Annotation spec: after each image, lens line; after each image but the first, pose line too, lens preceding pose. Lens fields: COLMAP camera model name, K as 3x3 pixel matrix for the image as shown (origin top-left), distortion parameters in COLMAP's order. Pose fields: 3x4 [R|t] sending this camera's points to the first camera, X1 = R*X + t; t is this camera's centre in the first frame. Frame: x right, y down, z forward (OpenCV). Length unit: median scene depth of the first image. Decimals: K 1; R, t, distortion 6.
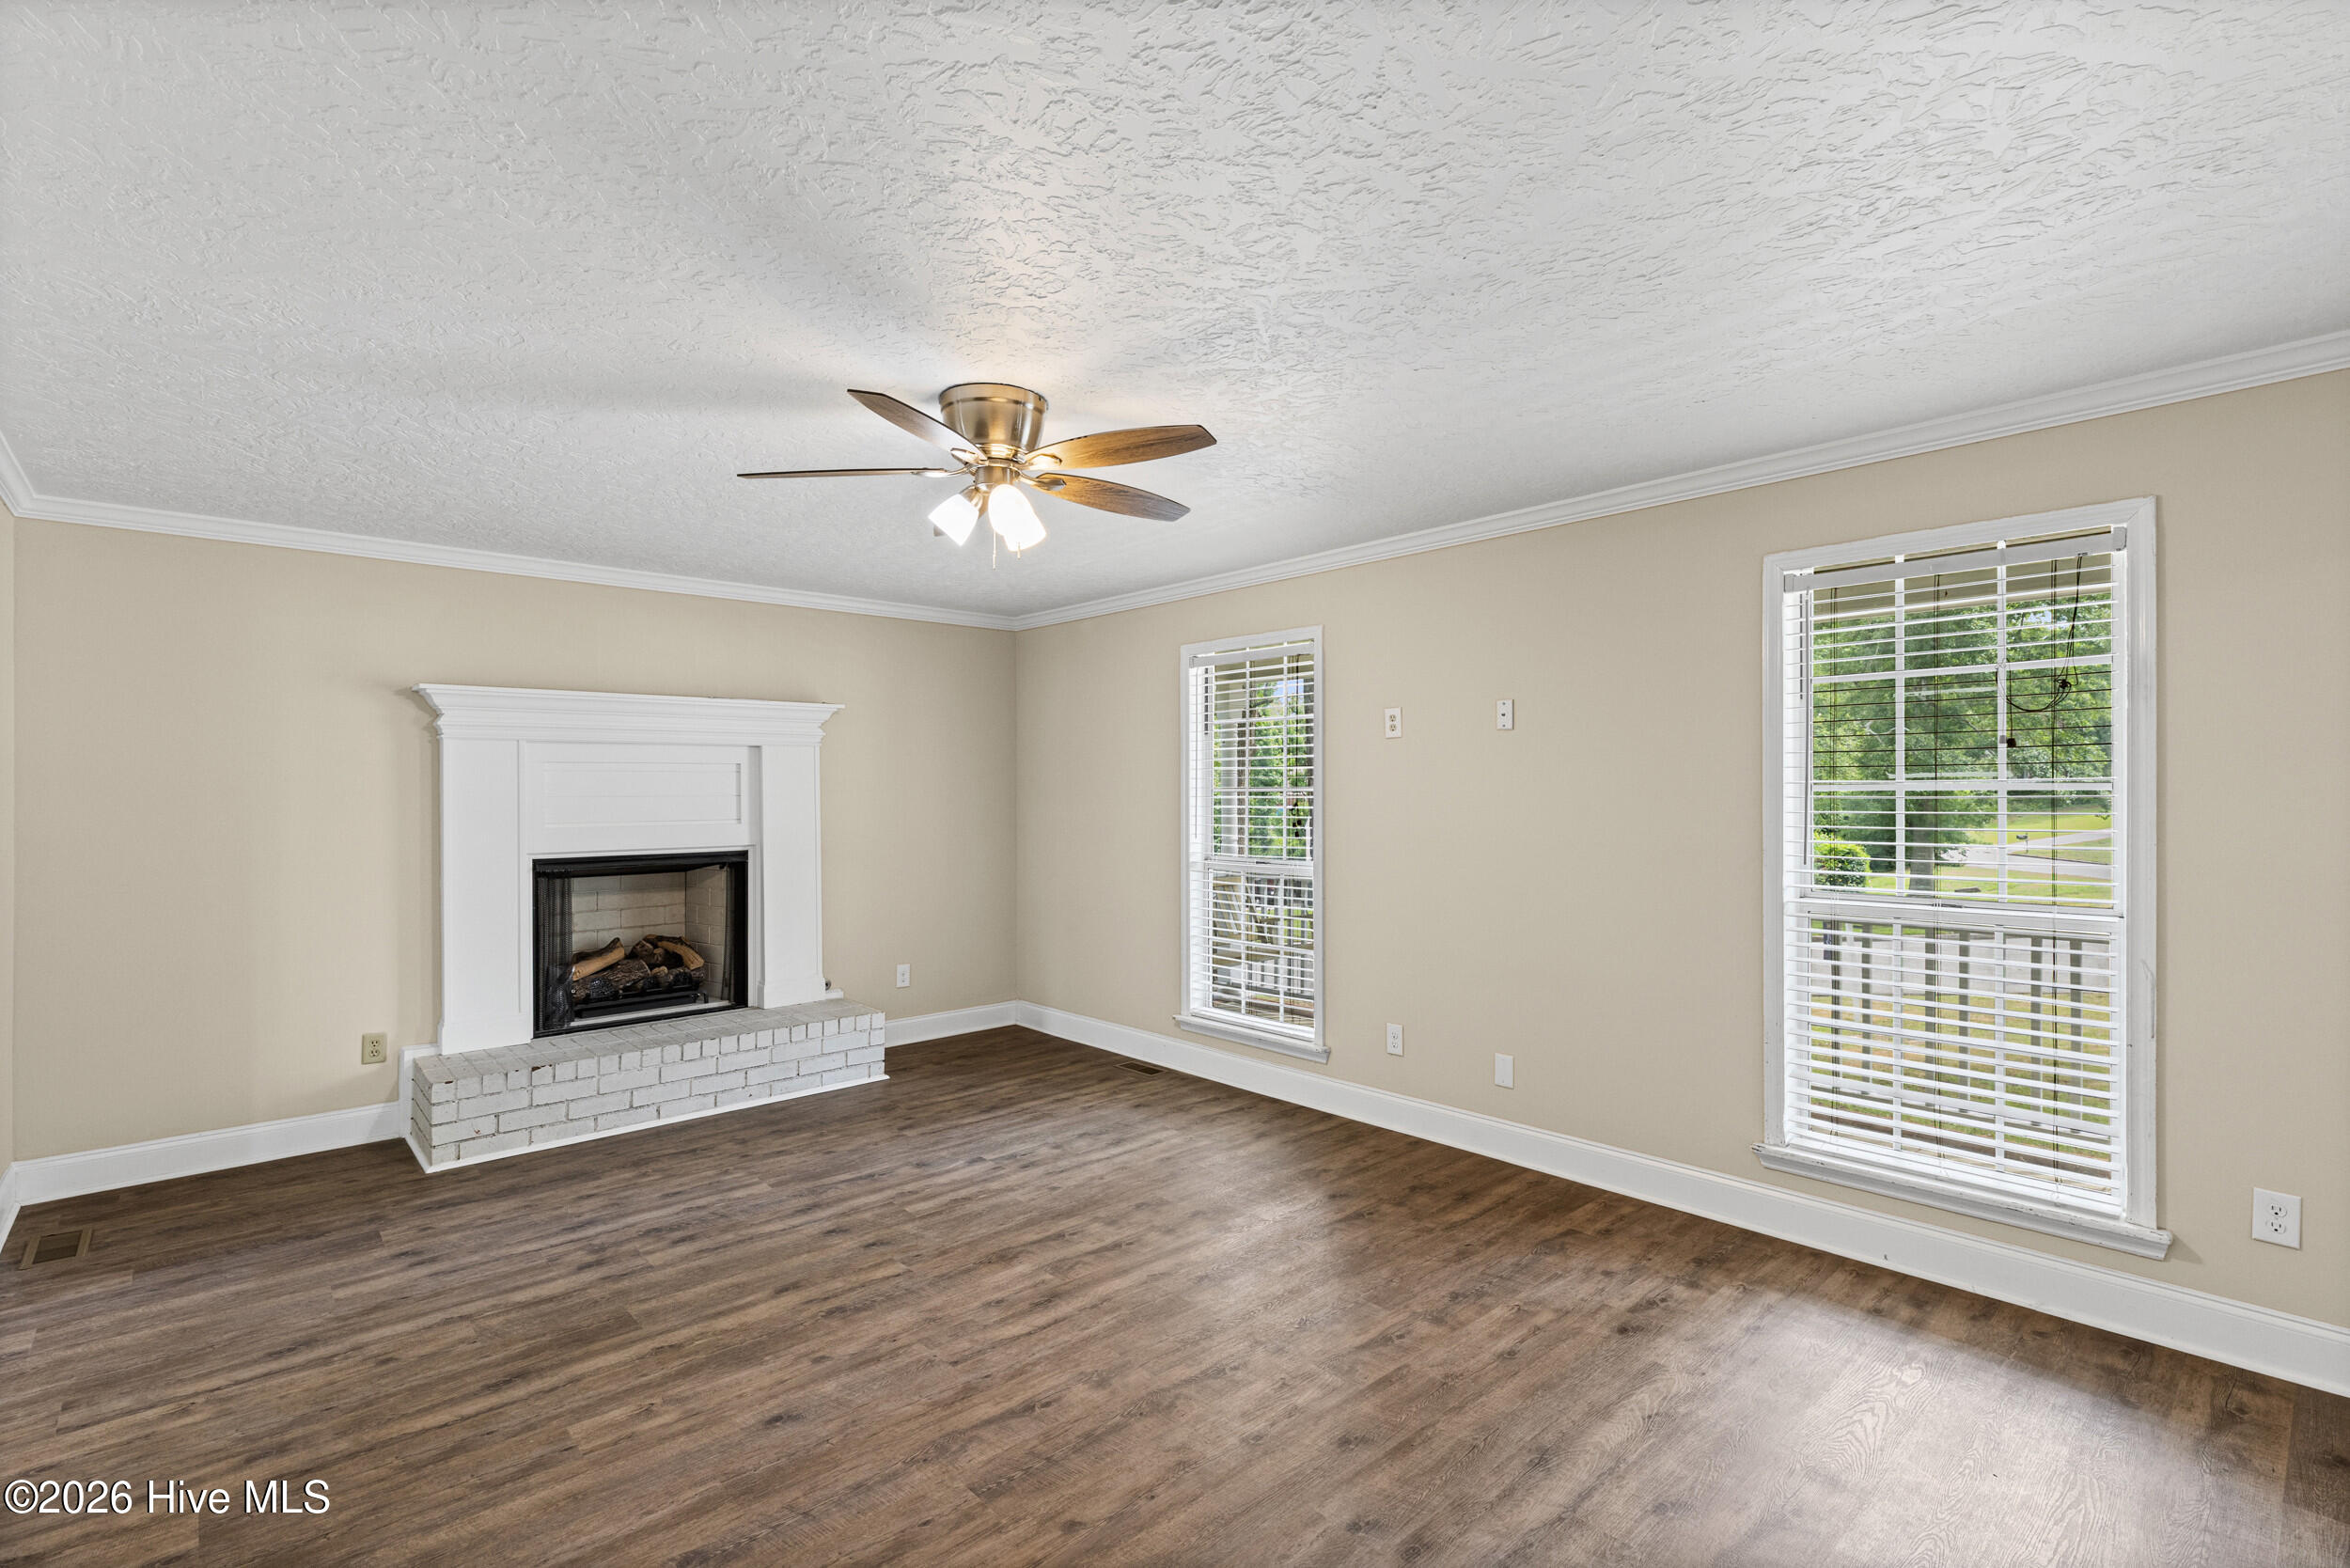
lens RADIAL K [[1075.6, 0, 1181.1], [0, 1075.6, 791.8], [0, 0, 1]] dist [0.007661, 0.000168]
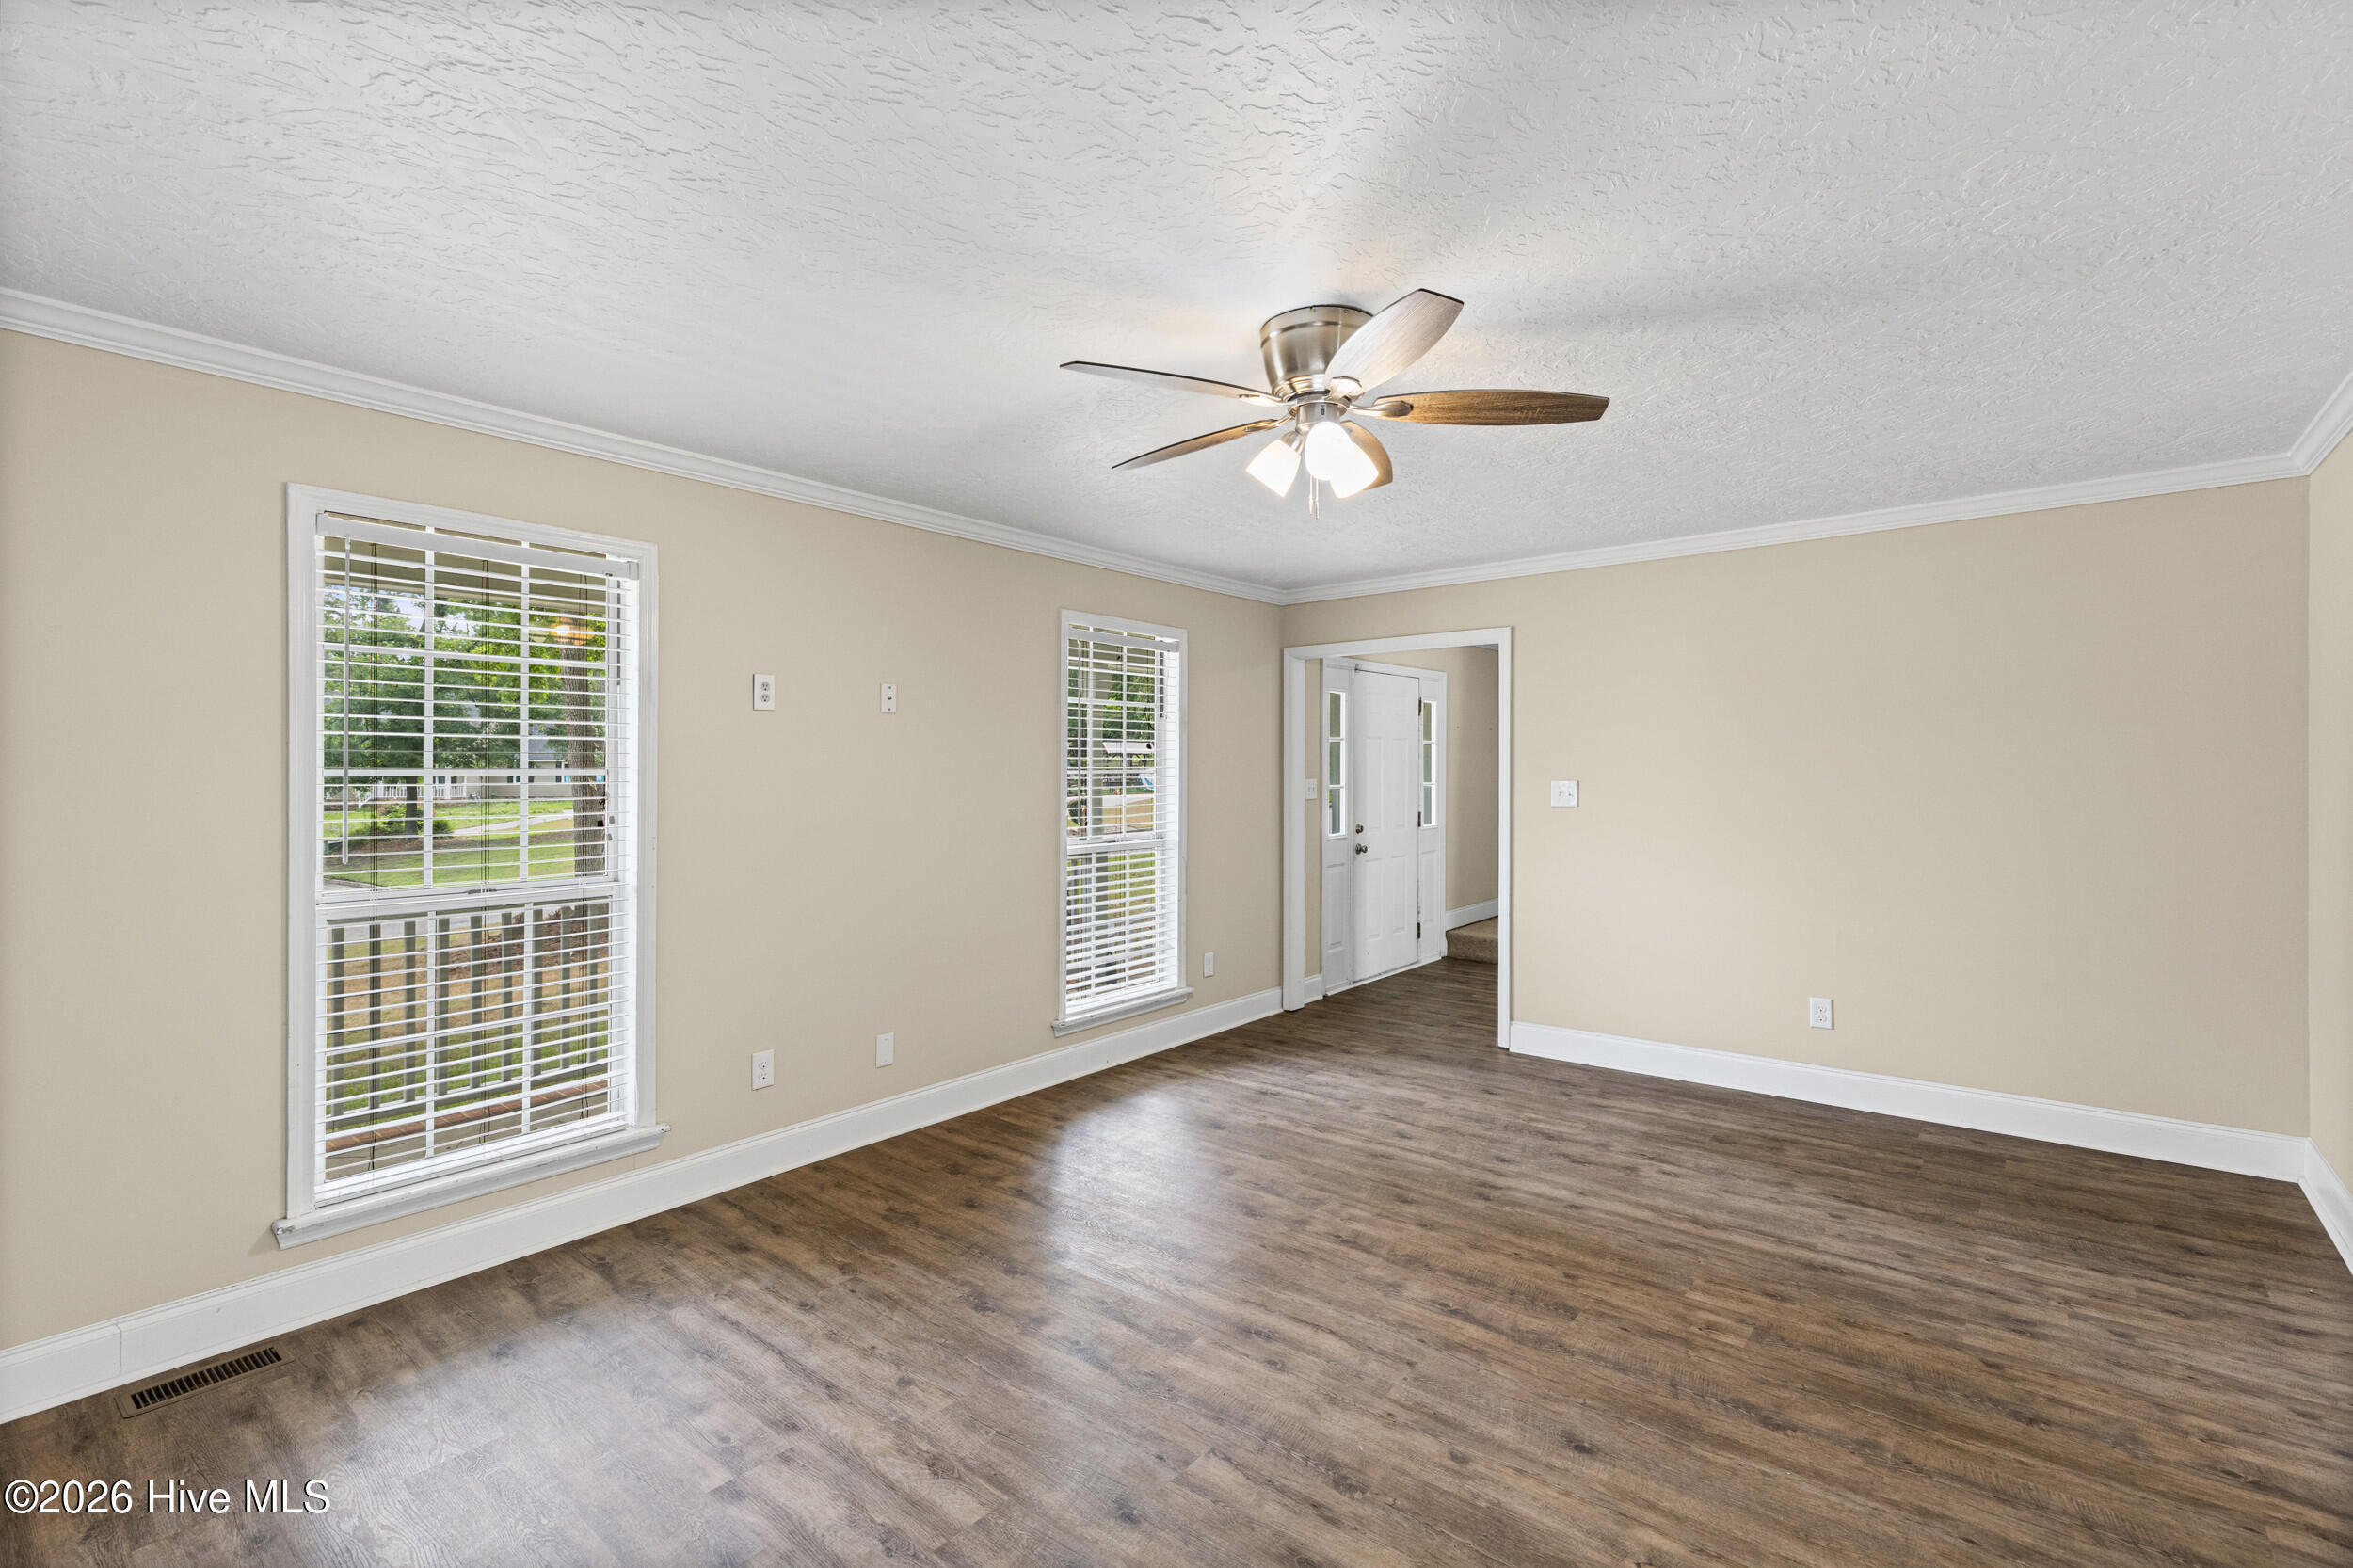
lens RADIAL K [[1057.8, 0, 1171.6], [0, 1057.8, 780.0], [0, 0, 1]] dist [0.006386, 0.000100]
pose [[-0.137807, 0.000025, 0.990459, -0.799637], [0.006635, 0.999978, 0.000898, 0.006801], [-0.990437, 0.006696, -0.137804, 0.960440]]
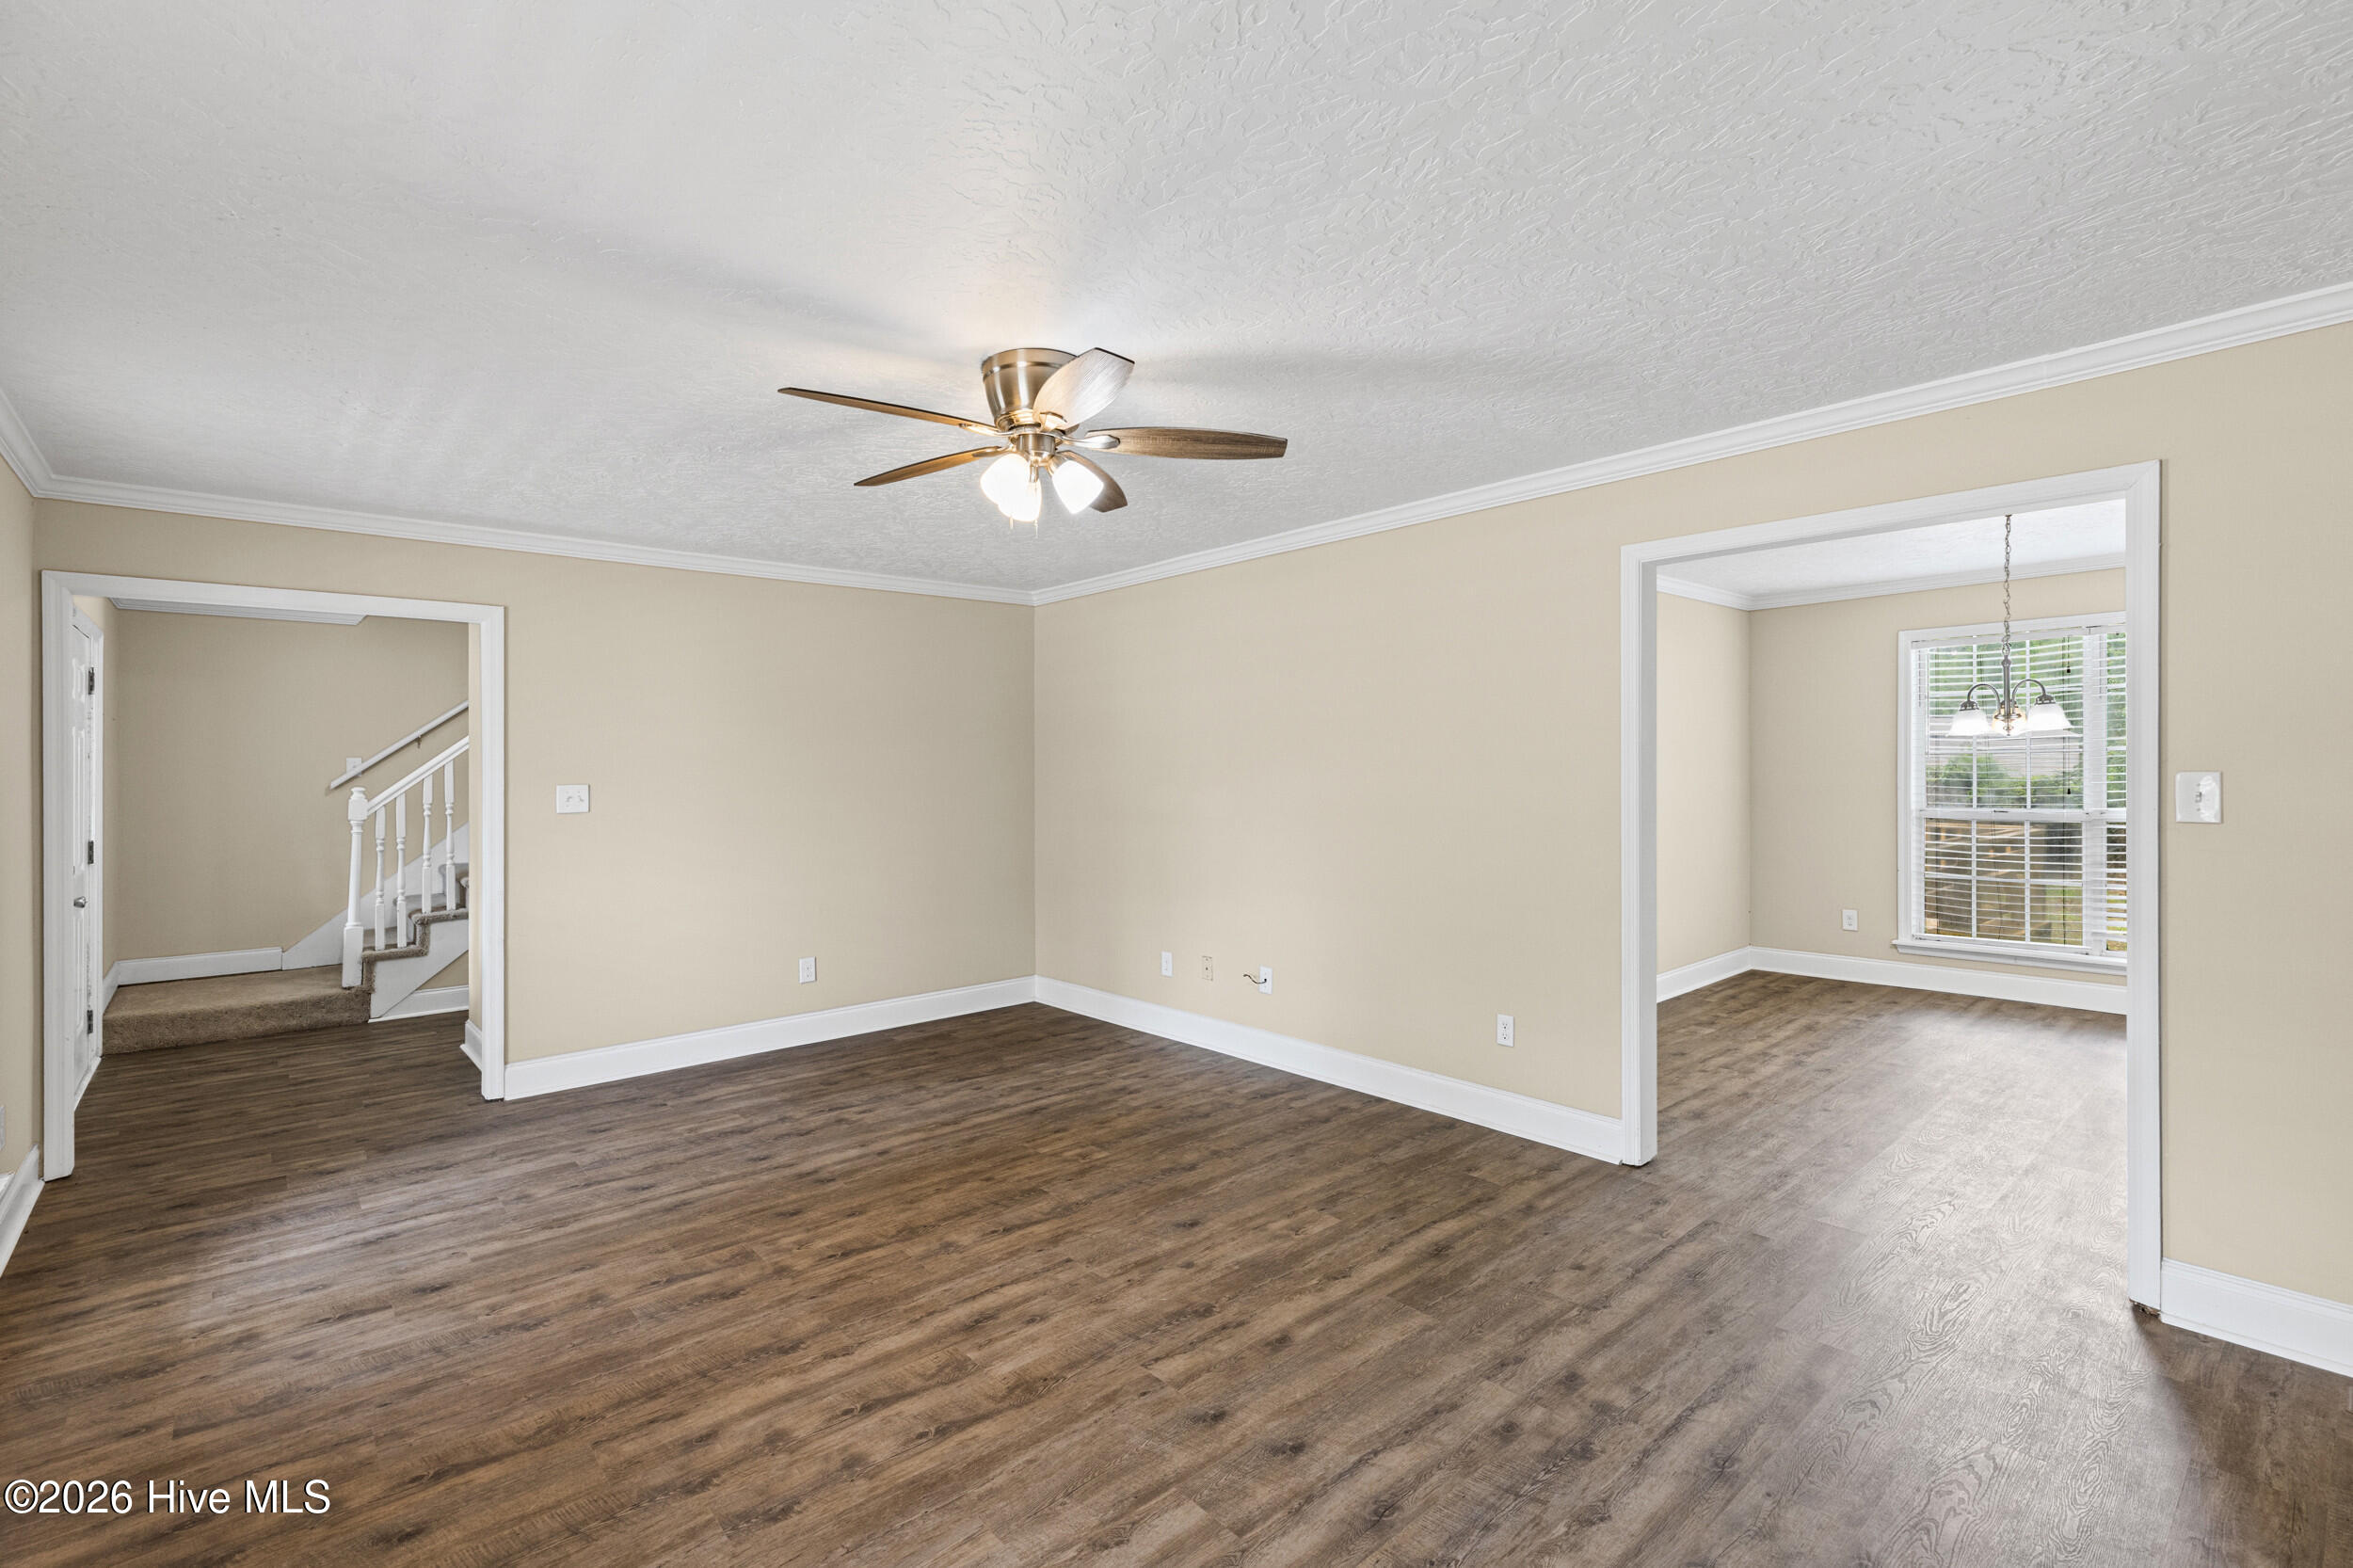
lens RADIAL K [[1057.8, 0, 1171.6], [0, 1057.8, 780.0], [0, 0, 1]] dist [0.006386, 0.000100]
pose [[-0.999513, 0.017849, 0.025605, -0.257267], [0.018179, 0.999754, 0.012714, 0.003007], [-0.025371, 0.013173, -0.999591, 1.524509]]
